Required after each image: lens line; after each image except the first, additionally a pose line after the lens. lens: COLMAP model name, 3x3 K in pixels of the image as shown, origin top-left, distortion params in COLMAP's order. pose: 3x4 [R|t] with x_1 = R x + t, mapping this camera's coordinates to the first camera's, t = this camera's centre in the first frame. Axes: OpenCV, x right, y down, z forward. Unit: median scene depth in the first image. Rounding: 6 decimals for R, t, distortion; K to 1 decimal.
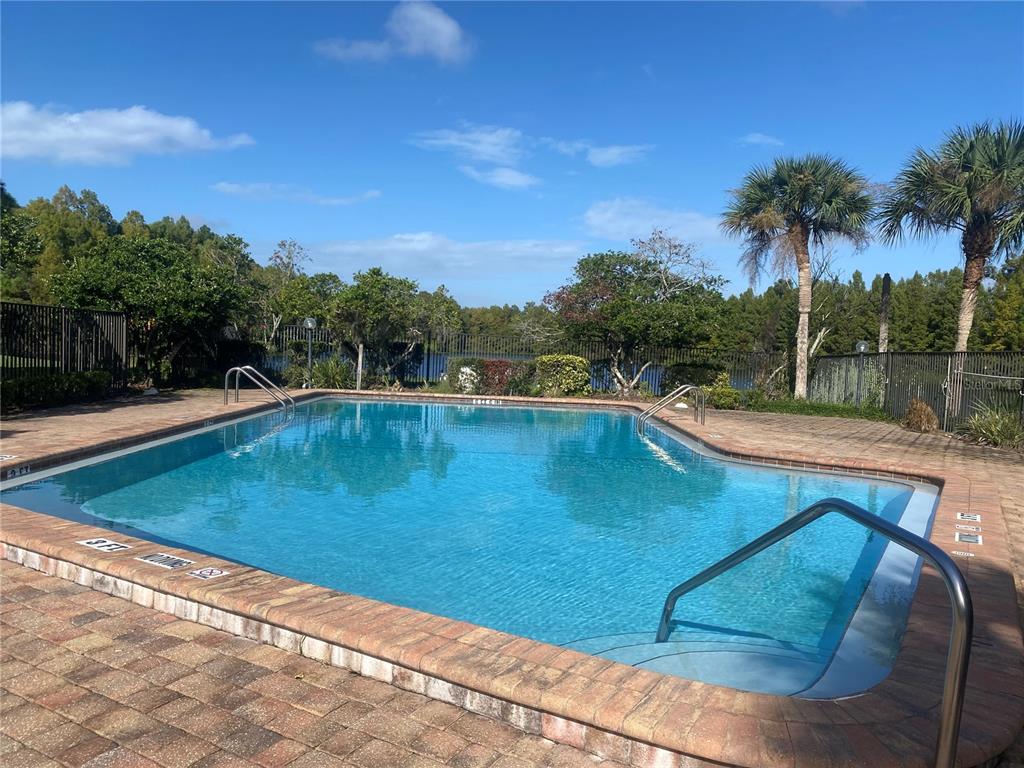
lens RADIAL K [[775.2, 0, 505.1], [0, 775.2, 381.7], [0, 0, 1]] dist [0.003053, -0.006209]
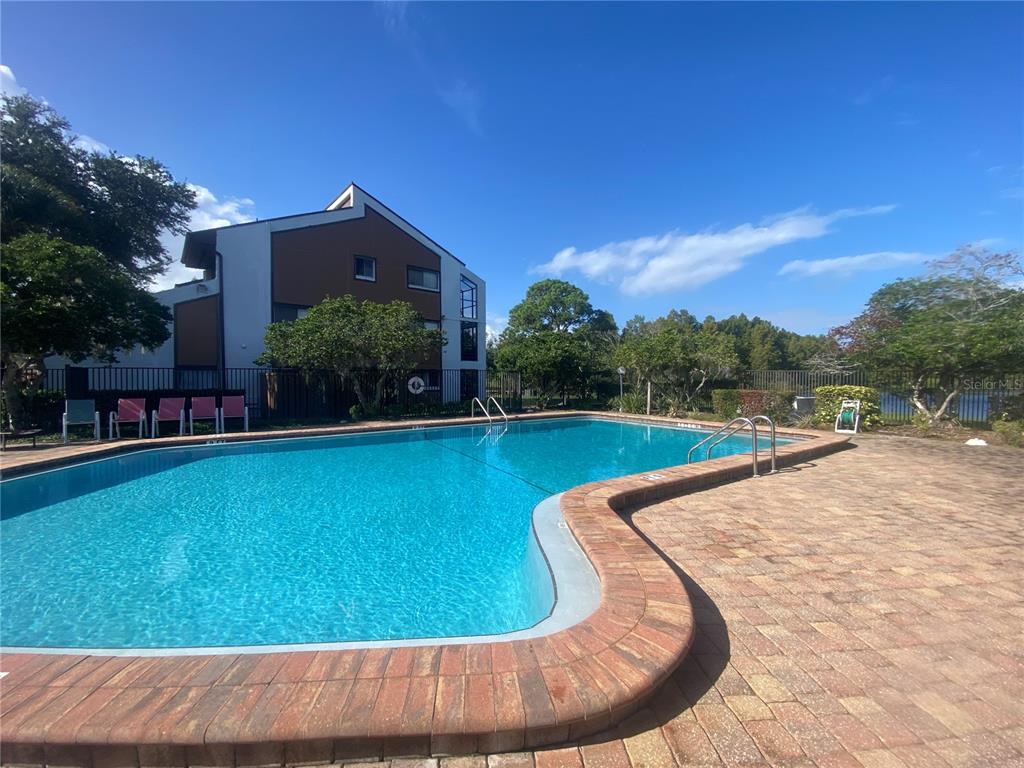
lens RADIAL K [[408.3, 0, 512.0], [0, 408.3, 384.0], [0, 0, 1]] dist [0.000046, -0.000037]
pose [[0.585035, -0.032275, -0.810366, 0.266745], [-0.012879, 0.998712, -0.049074, -0.003699], [0.810906, 0.039147, 0.583865, 0.303702]]
